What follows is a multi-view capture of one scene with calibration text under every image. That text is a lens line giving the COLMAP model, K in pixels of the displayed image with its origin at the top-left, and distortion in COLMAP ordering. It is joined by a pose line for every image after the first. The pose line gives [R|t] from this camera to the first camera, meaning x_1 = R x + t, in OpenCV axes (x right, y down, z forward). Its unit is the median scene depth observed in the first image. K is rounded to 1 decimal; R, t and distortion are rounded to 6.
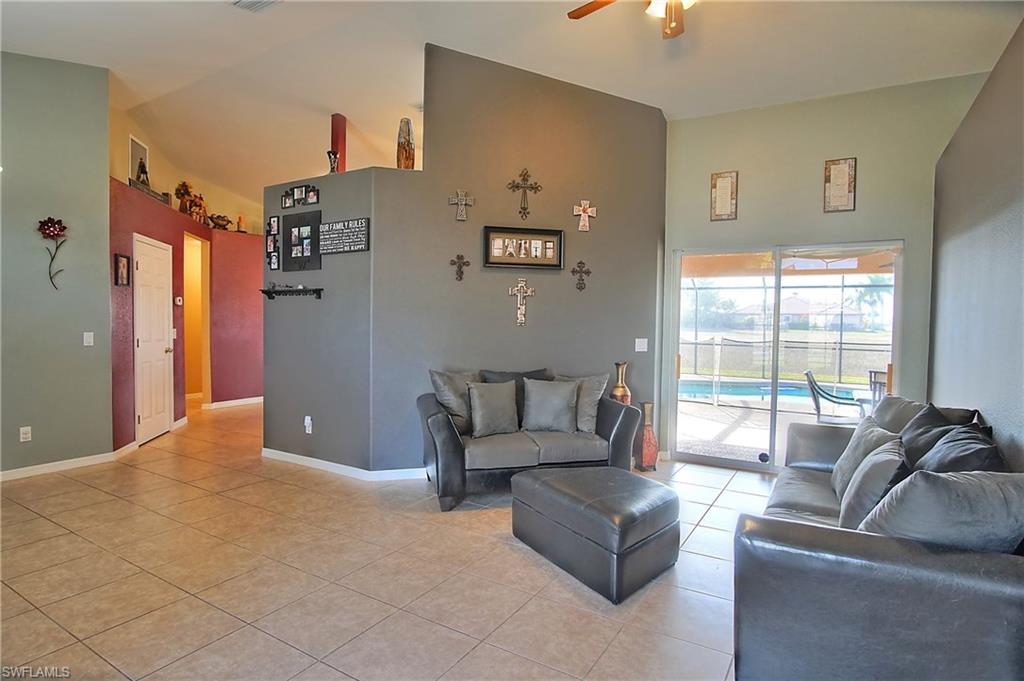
lens RADIAL K [[549.9, 0, 512.2], [0, 549.9, 338.5], [0, 0, 1]] dist [-0.022187, 0.002922]
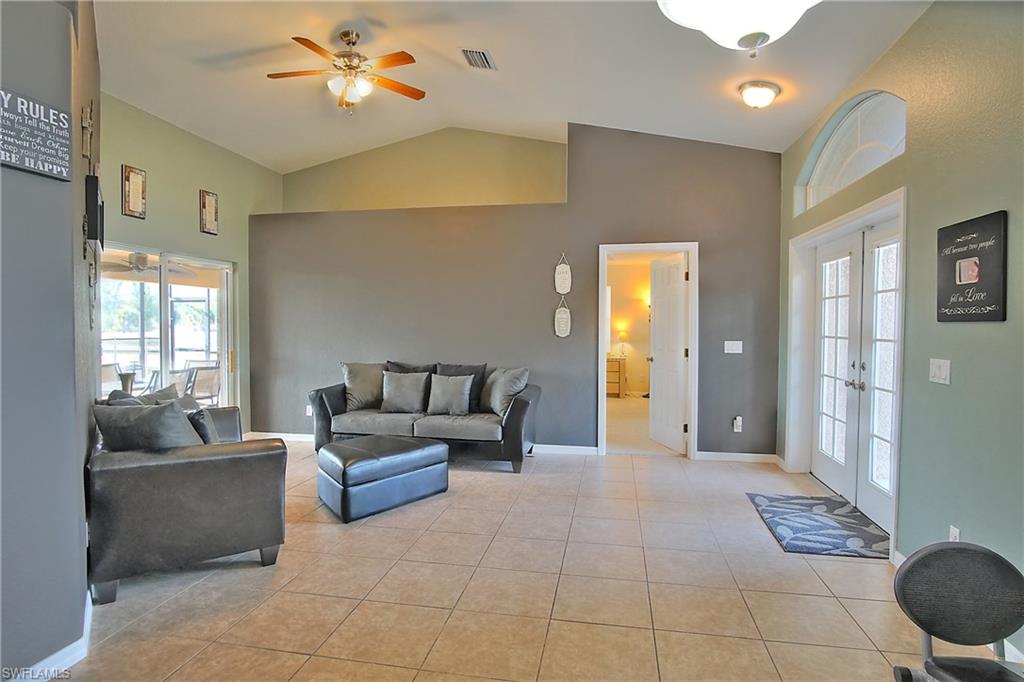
lens RADIAL K [[549.9, 0, 510.2], [0, 549.9, 339.8], [0, 0, 1]] dist [-0.022187, 0.002922]
pose [[-0.353419, -0.042810, 0.934485, -0.792685], [0.025083, 0.998160, 0.055213, -0.038154], [-0.935129, 0.042953, -0.351695, 0.762400]]
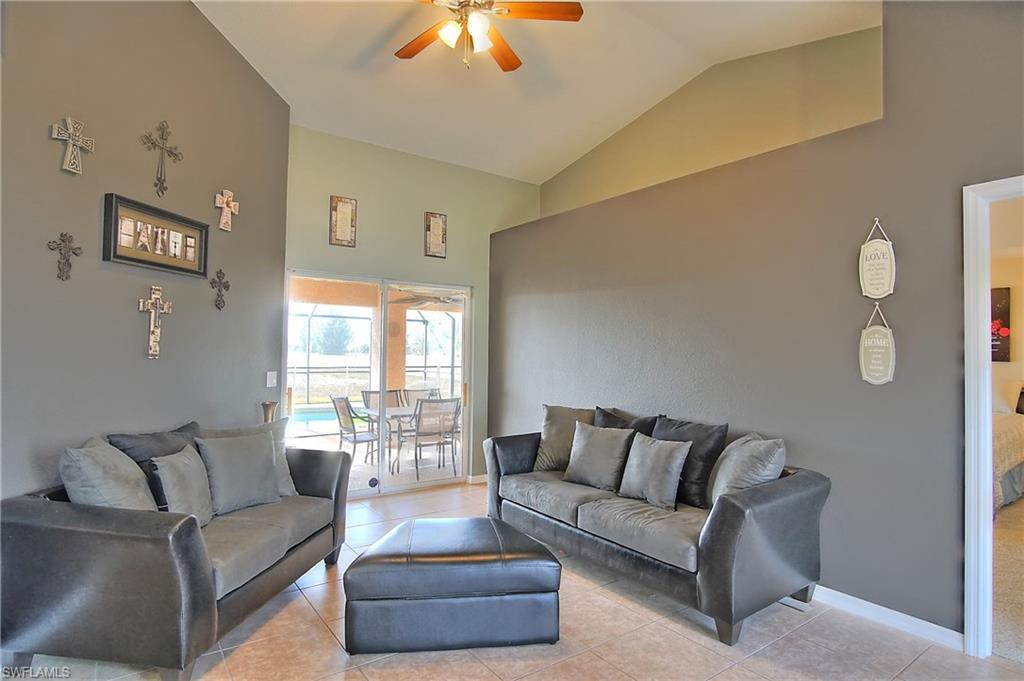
lens RADIAL K [[549.9, 0, 514.3], [0, 549.9, 336.8], [0, 0, 1]] dist [-0.022187, 0.002922]
pose [[0.384474, 0.015031, 0.923014, -0.412509], [0.026588, 0.999272, -0.027348, -0.021282], [-0.922753, 0.035056, 0.383794, 0.368525]]
